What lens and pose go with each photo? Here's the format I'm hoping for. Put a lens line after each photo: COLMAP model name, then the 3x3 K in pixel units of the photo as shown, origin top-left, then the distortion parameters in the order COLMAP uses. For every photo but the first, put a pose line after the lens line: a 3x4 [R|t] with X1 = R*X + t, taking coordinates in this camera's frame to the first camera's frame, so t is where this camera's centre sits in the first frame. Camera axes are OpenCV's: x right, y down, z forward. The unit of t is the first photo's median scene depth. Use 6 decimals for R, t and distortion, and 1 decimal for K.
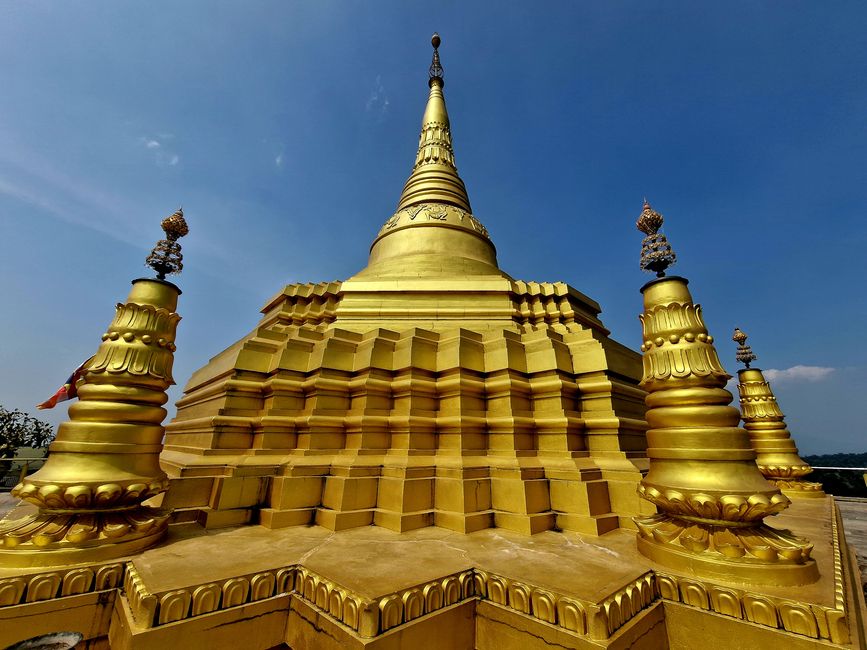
lens RADIAL K [[357.7, 0, 433.5], [0, 357.7, 325.0], [0, 0, 1]] dist [-0.000594, -0.000042]
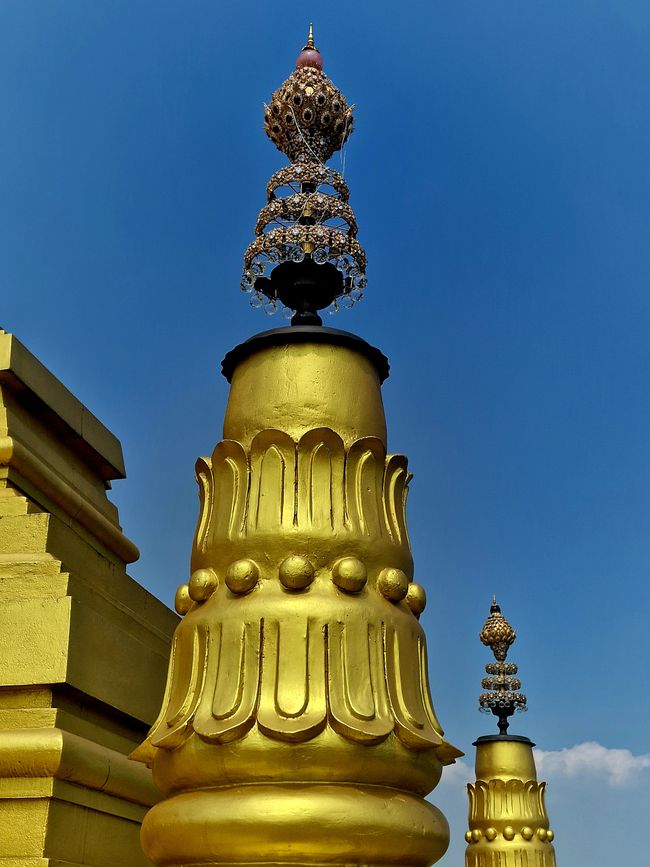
lens RADIAL K [[1190.3, 0, 325.0], [0, 1190.3, 433.5], [0, 0, 1]] dist [0.018647, 0.036163]
pose [[0.831932, 0.218931, 0.509861, 0.257003], [-0.176681, 0.975563, -0.130612, 0.047320], [-0.525997, 0.018578, 0.850283, 0.305042]]
